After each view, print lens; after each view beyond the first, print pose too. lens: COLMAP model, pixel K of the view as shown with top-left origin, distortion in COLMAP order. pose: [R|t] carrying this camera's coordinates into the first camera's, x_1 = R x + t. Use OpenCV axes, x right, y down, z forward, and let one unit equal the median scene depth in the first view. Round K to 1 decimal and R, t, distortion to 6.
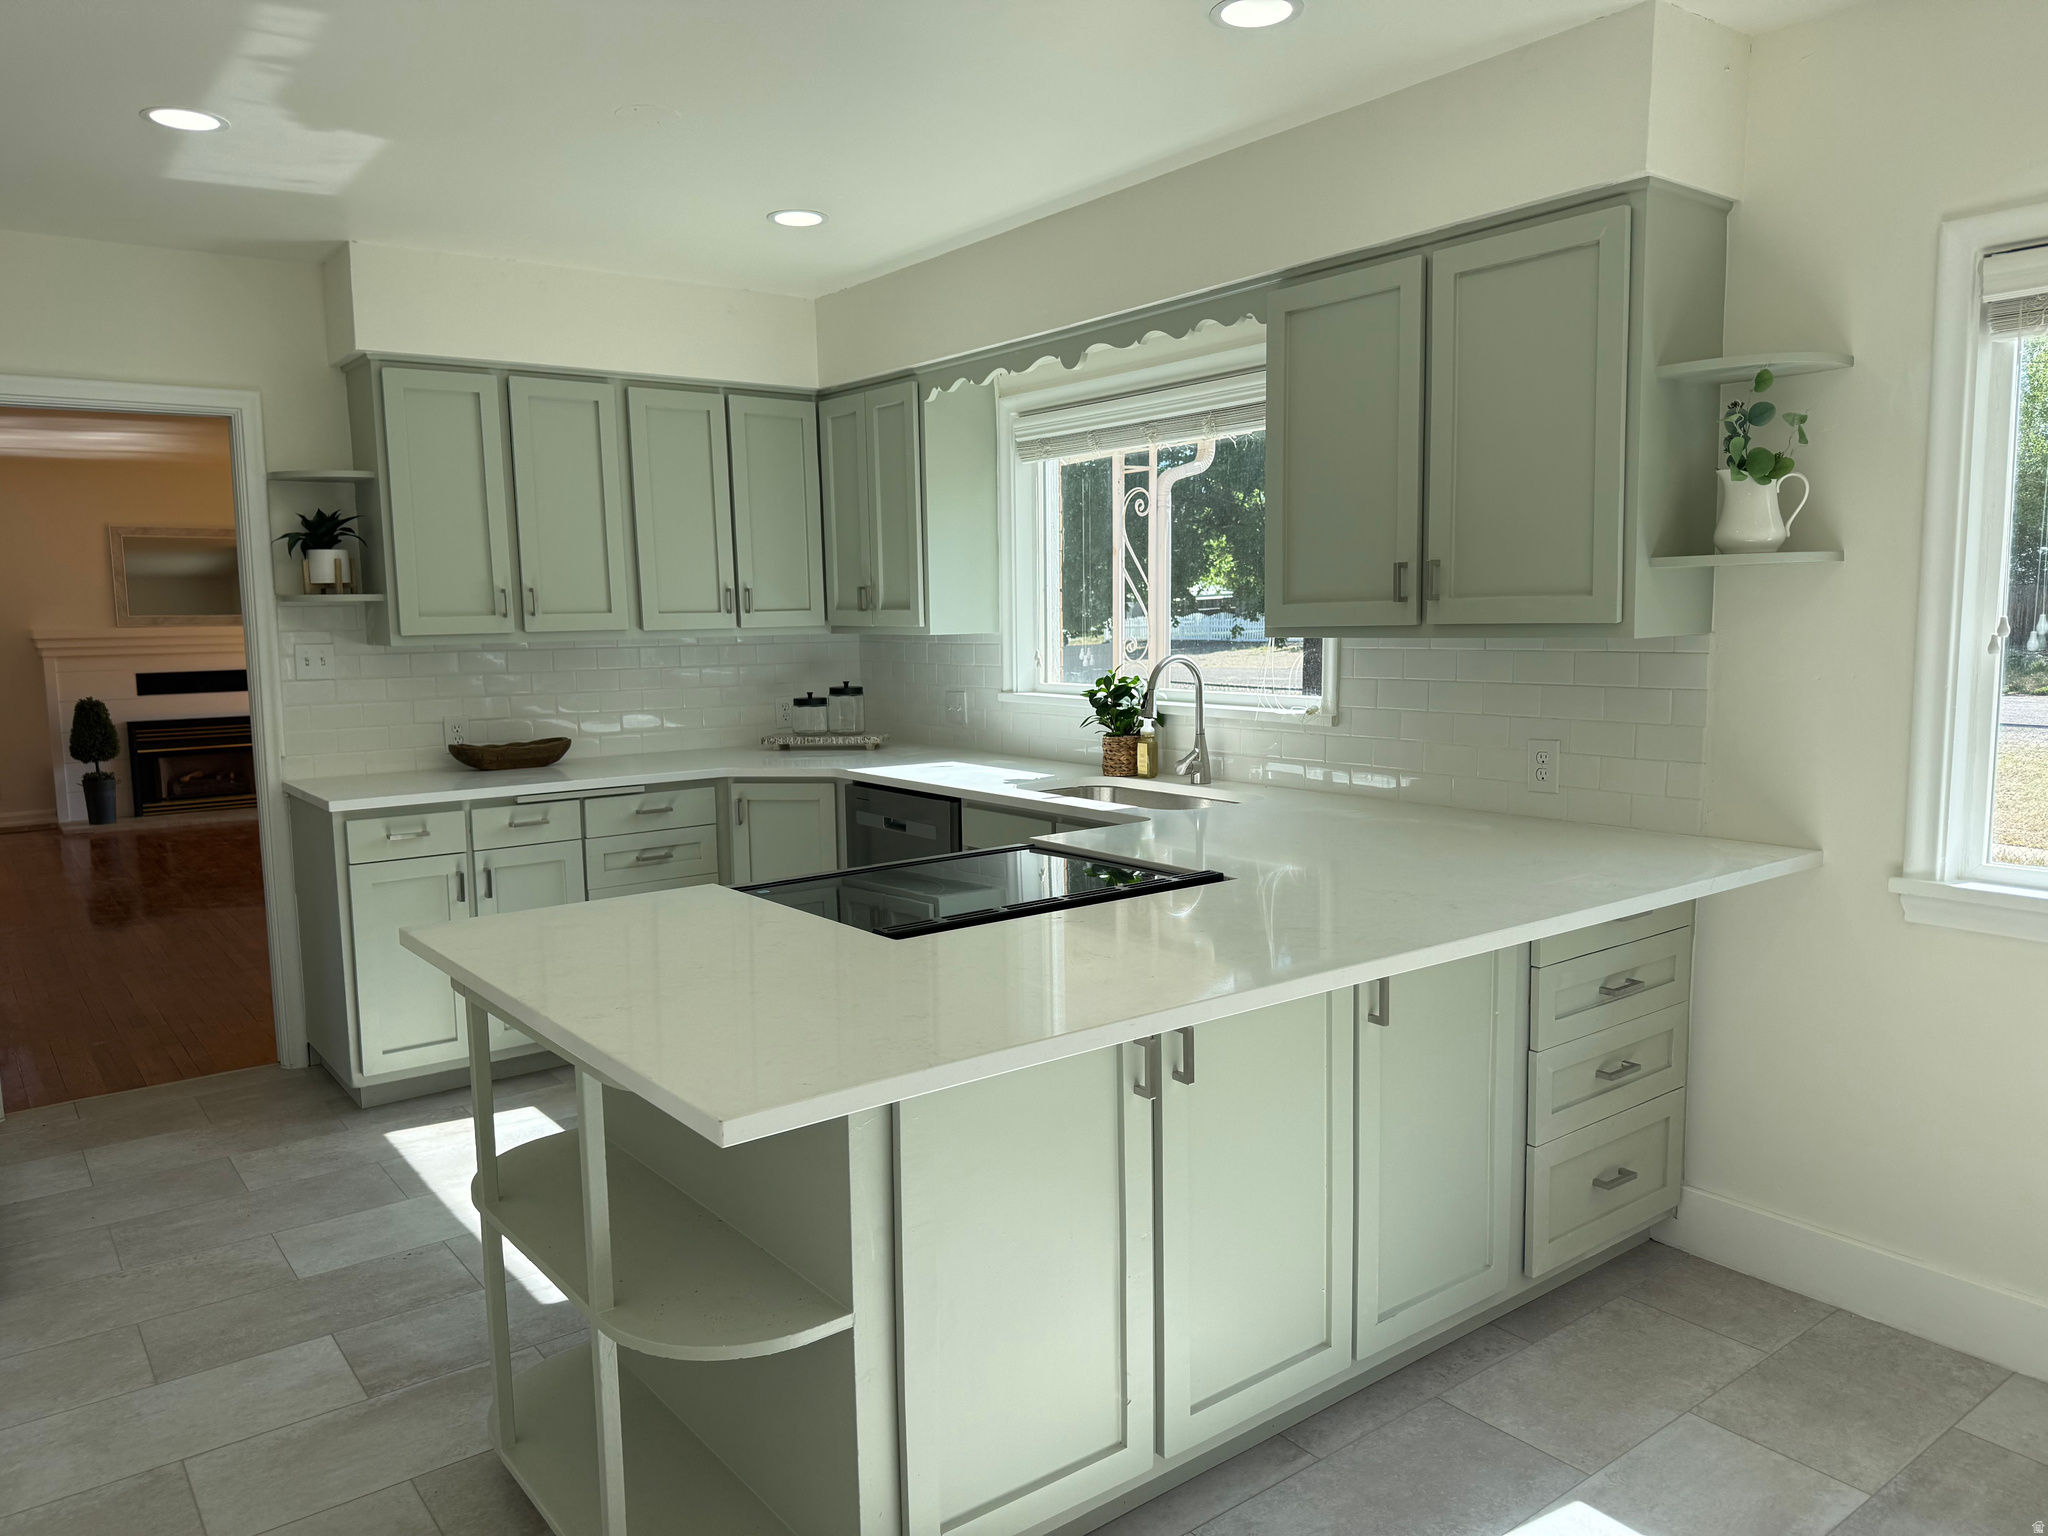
lens RADIAL K [[1447.3, 0, 1094.8], [0, 1447.3, 775.8], [0, 0, 1]] dist [0.111697, -0.220349]
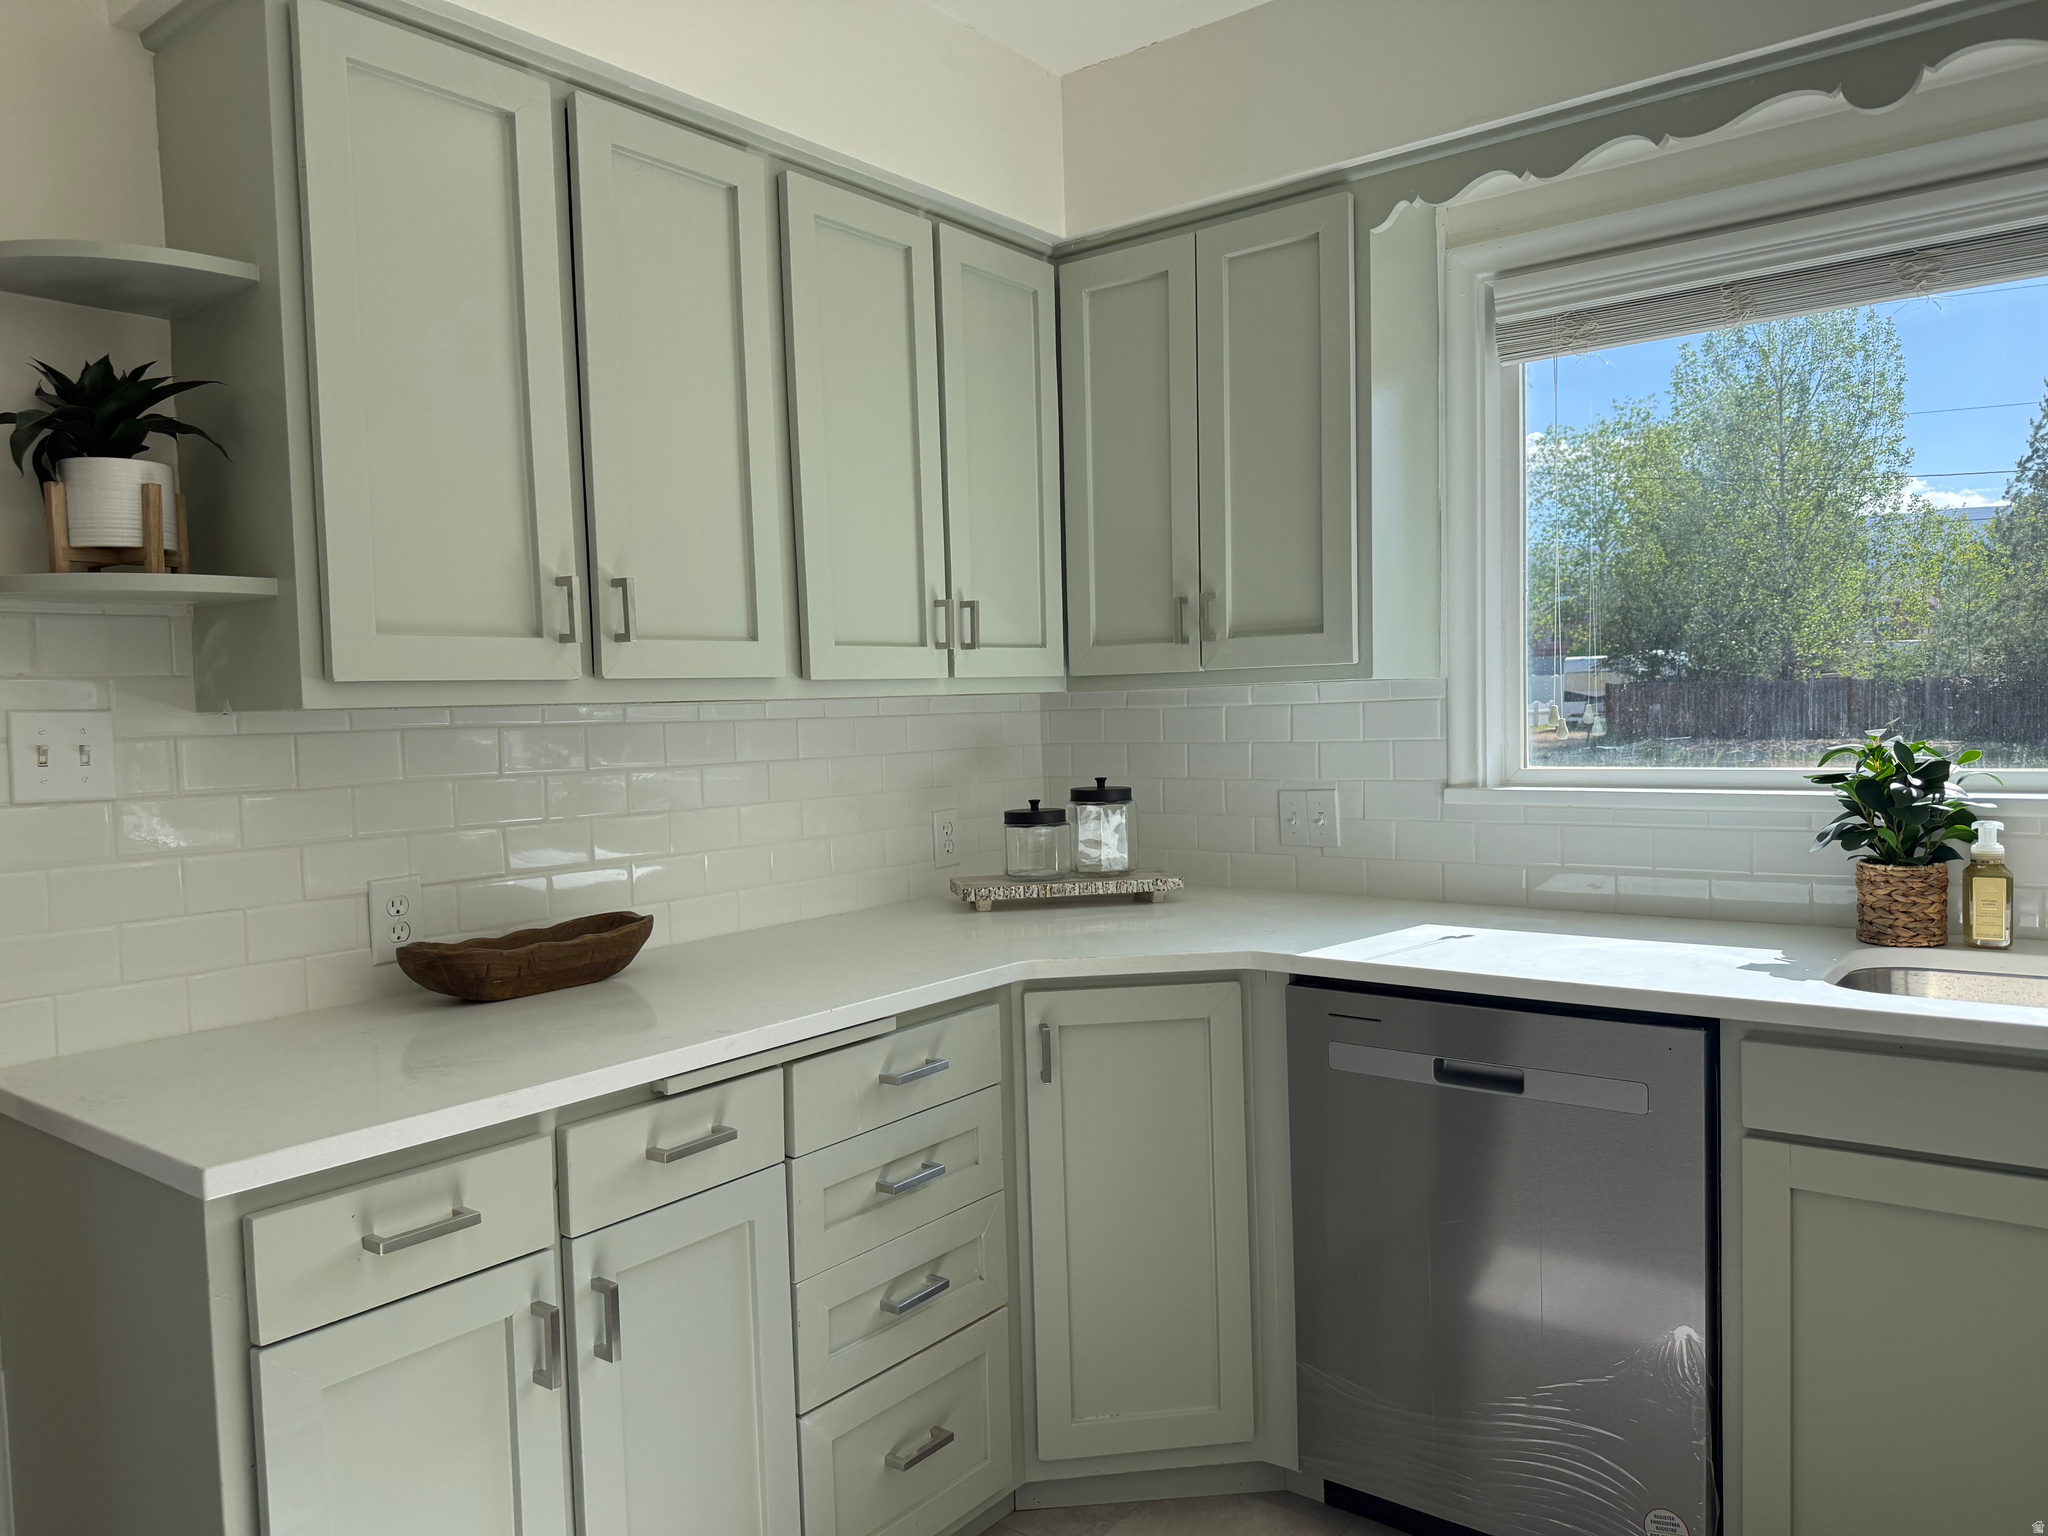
lens RADIAL K [[1408.6, 0, 1032.9], [0, 1408.6, 774.3], [0, 0, 1]] dist [0.064850, -0.083295]
pose [[0.970413, -0.025759, 0.240075, -0.365076], [0.043585, 0.996647, -0.069241, -0.035154], [-0.237486, 0.077656, 0.968282, 0.562865]]
